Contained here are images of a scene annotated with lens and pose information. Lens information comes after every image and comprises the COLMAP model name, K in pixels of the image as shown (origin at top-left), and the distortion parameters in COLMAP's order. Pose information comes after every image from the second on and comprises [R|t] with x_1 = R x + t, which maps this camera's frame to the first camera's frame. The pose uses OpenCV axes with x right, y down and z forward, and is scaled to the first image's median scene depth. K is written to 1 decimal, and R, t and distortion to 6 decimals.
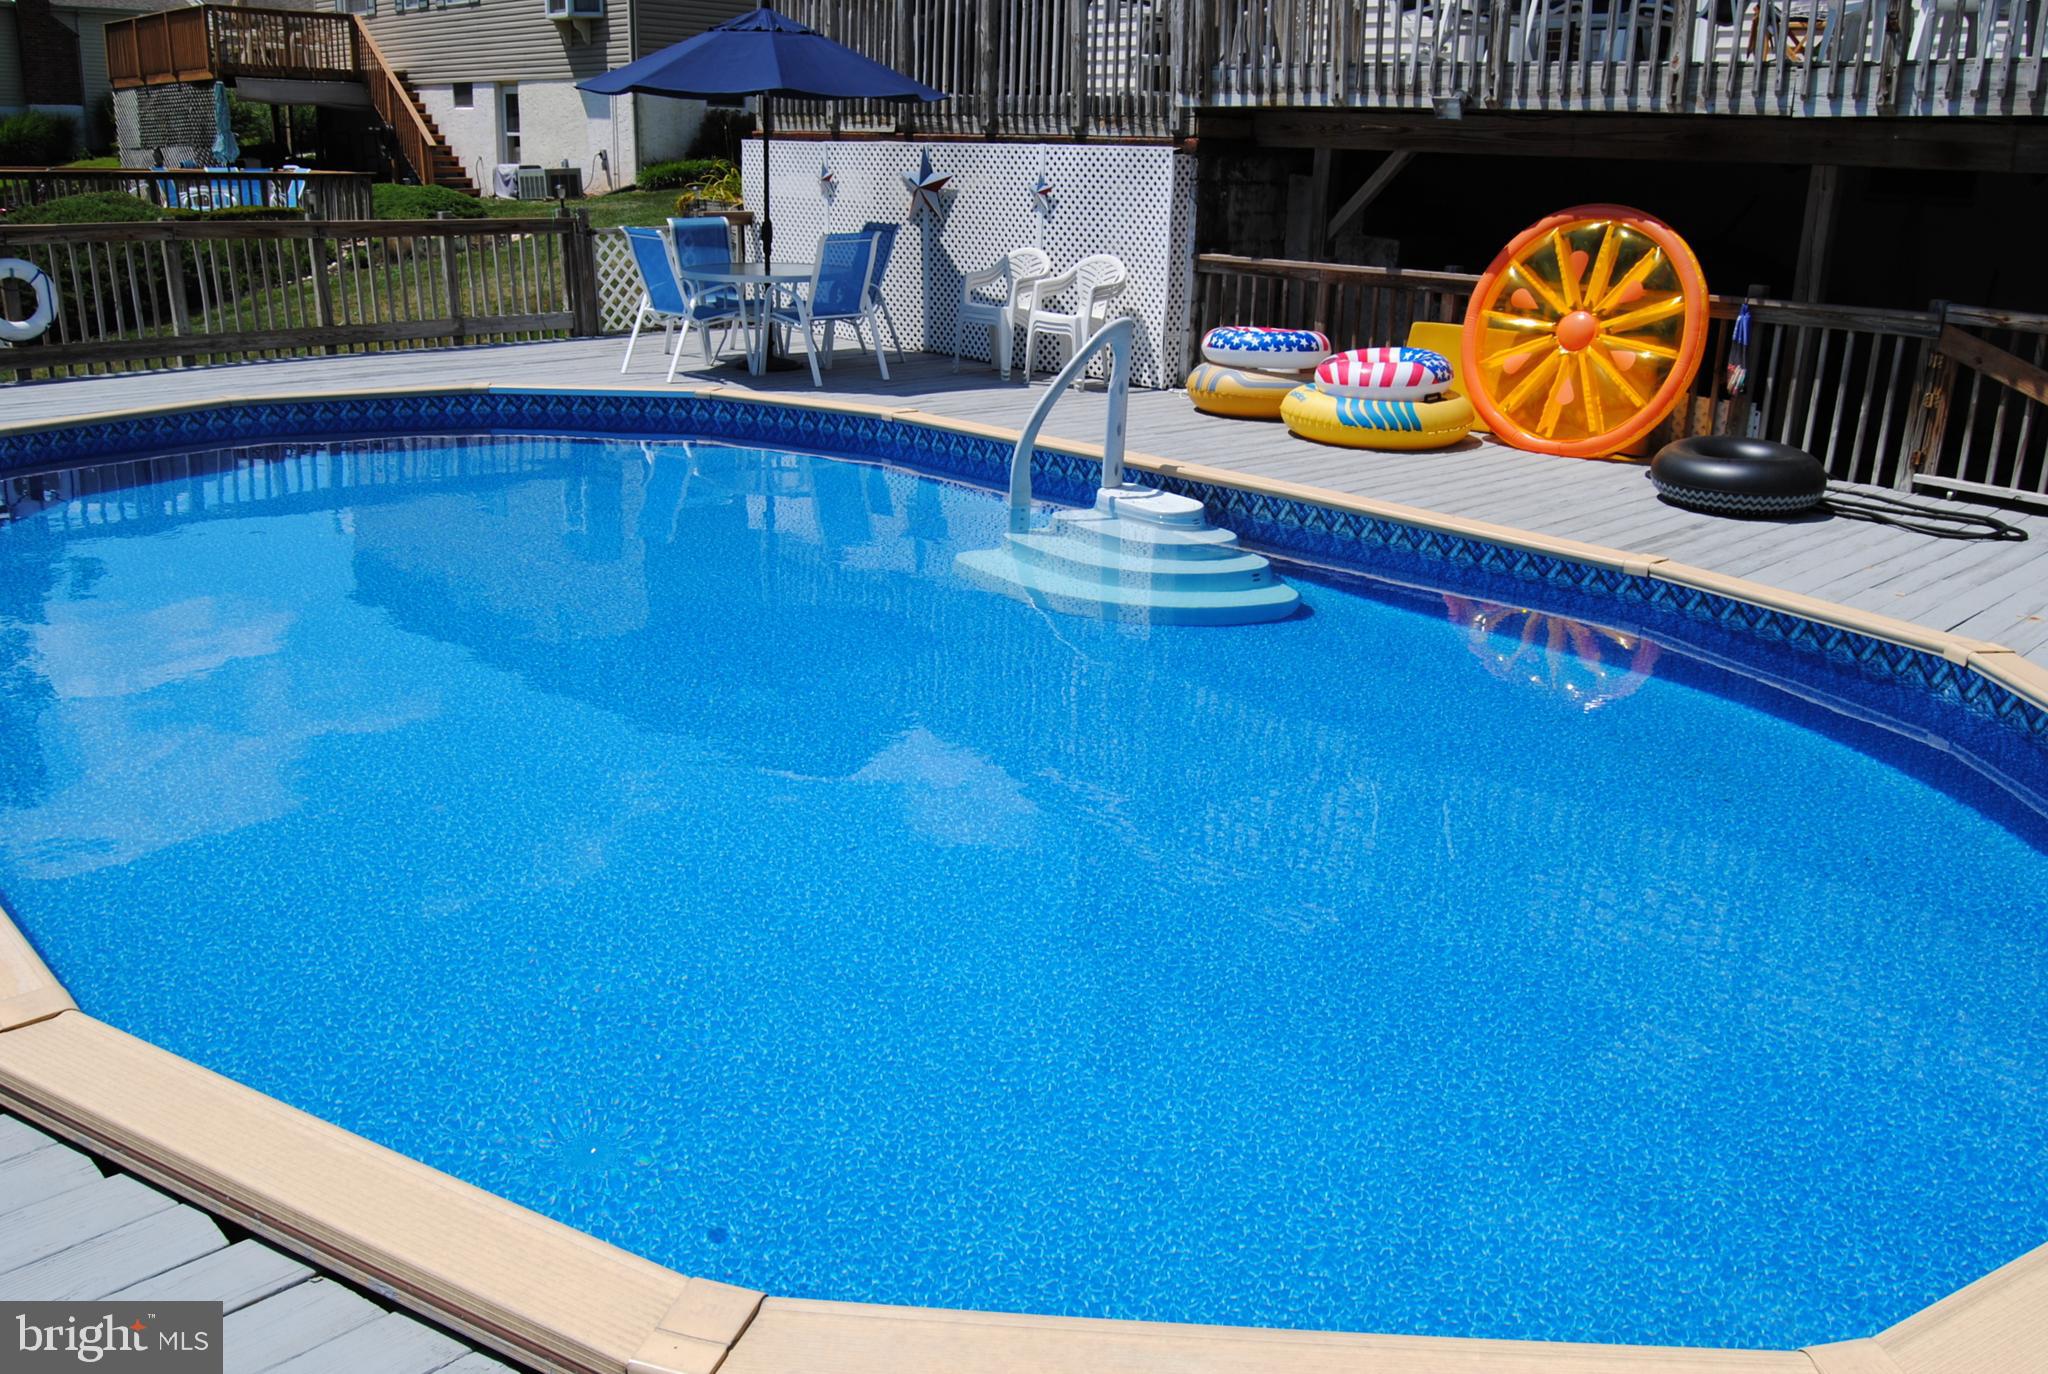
lens RADIAL K [[1688.5, 0, 1042.8], [0, 1688.5, 692.4], [0, 0, 1]] dist [-0.095702, 0.022205]
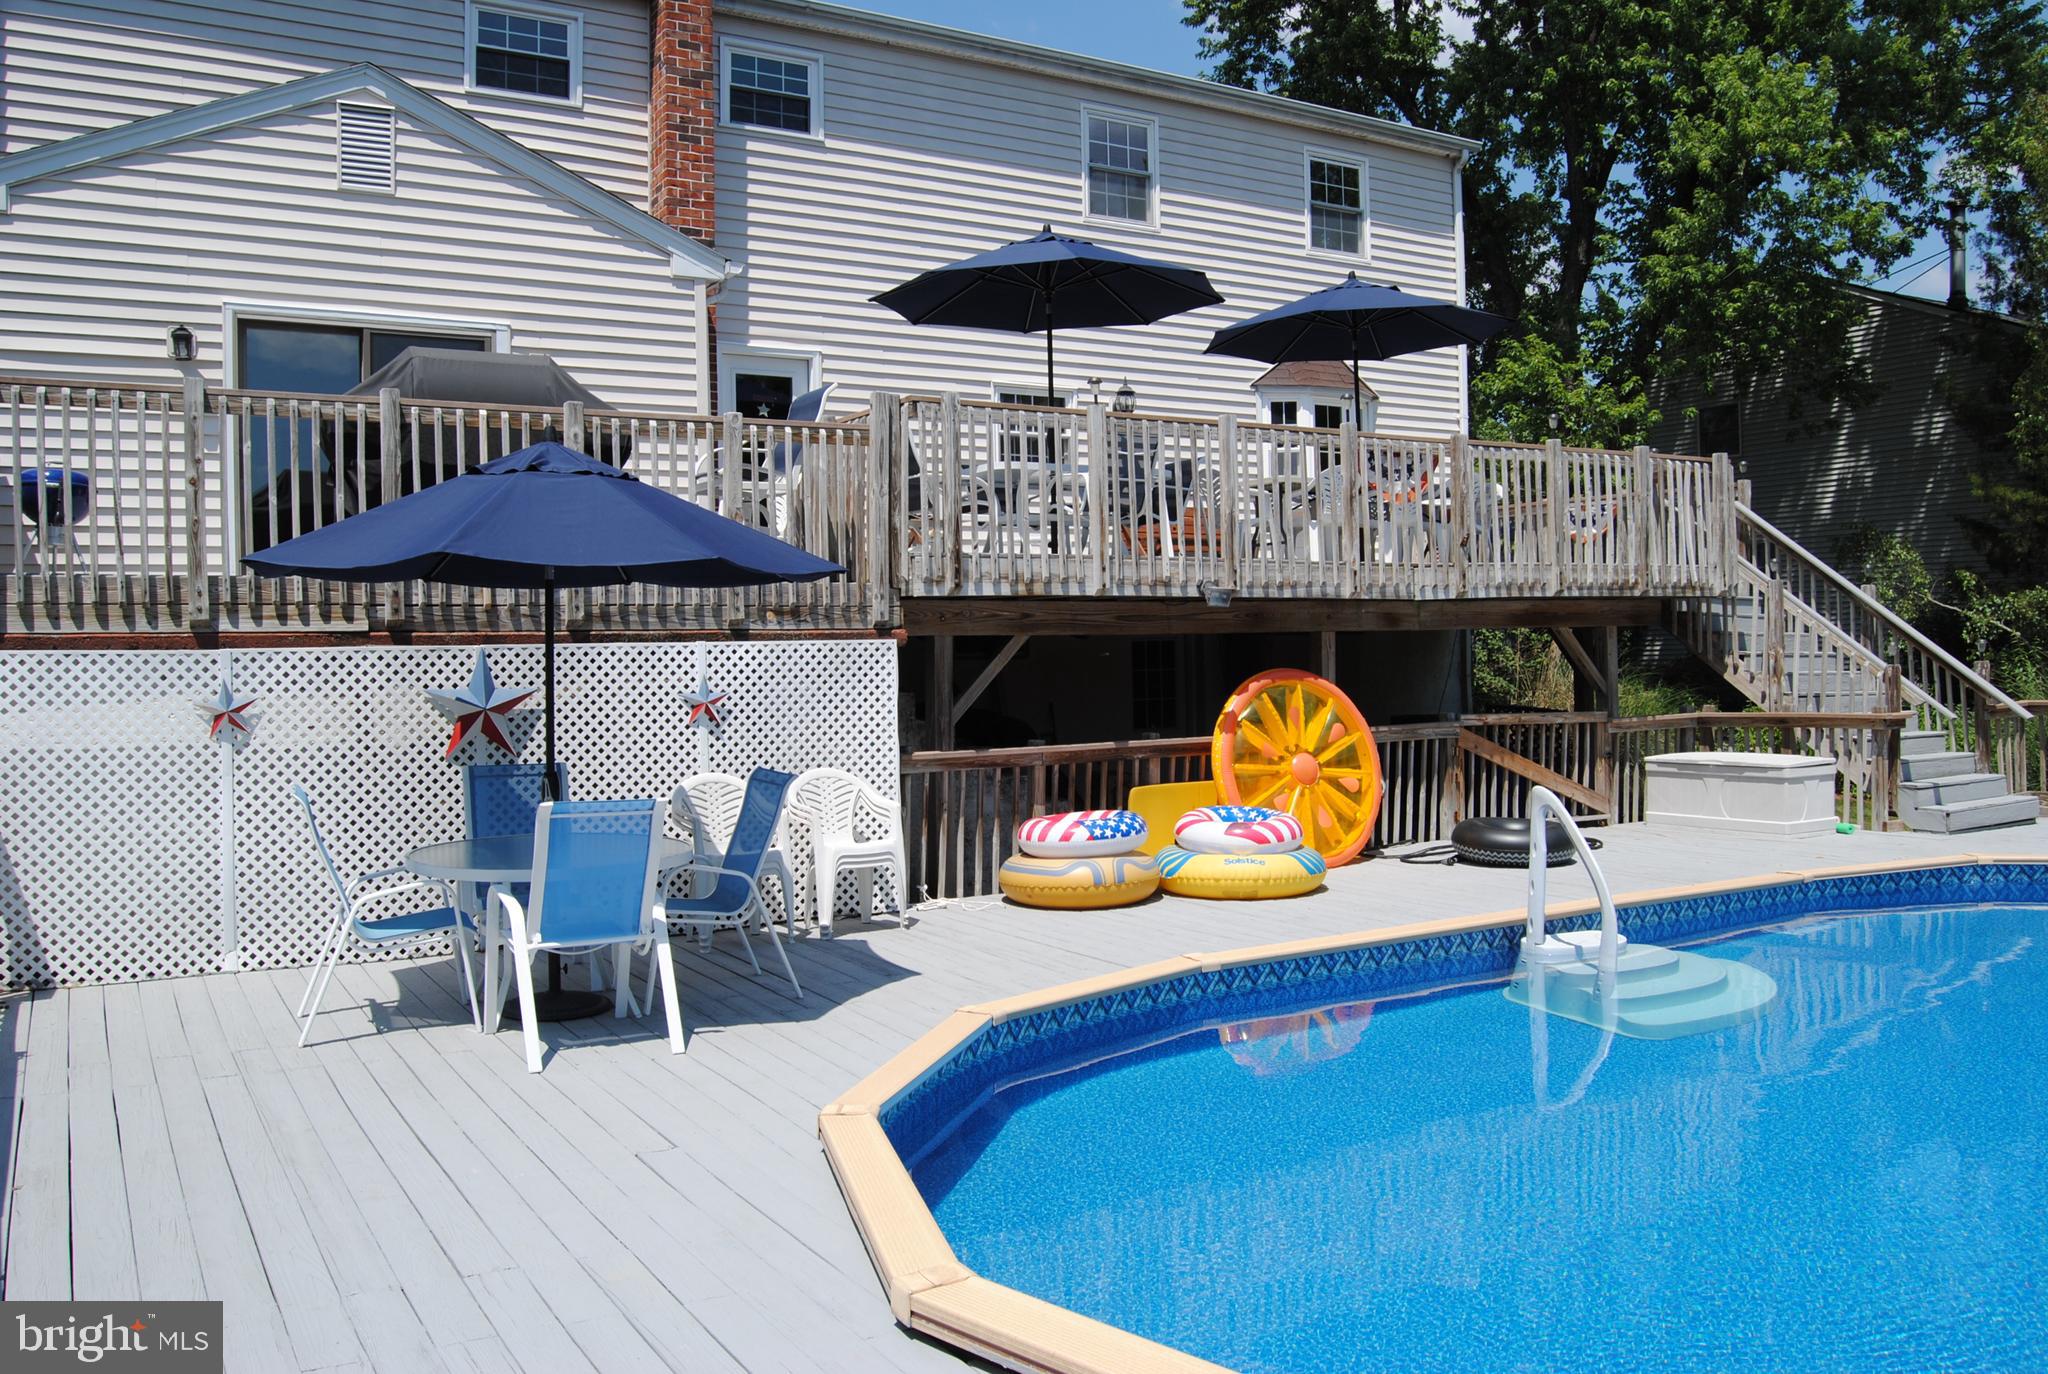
lens RADIAL K [[1688.5, 0, 1042.8], [0, 1688.5, 692.4], [0, 0, 1]] dist [-0.095702, 0.022205]
pose [[0.218170, -0.058352, 0.974165, -0.812296], [0.312128, 0.949951, -0.013002, -0.272743], [-0.924650, 0.306901, 0.225464, 0.758272]]
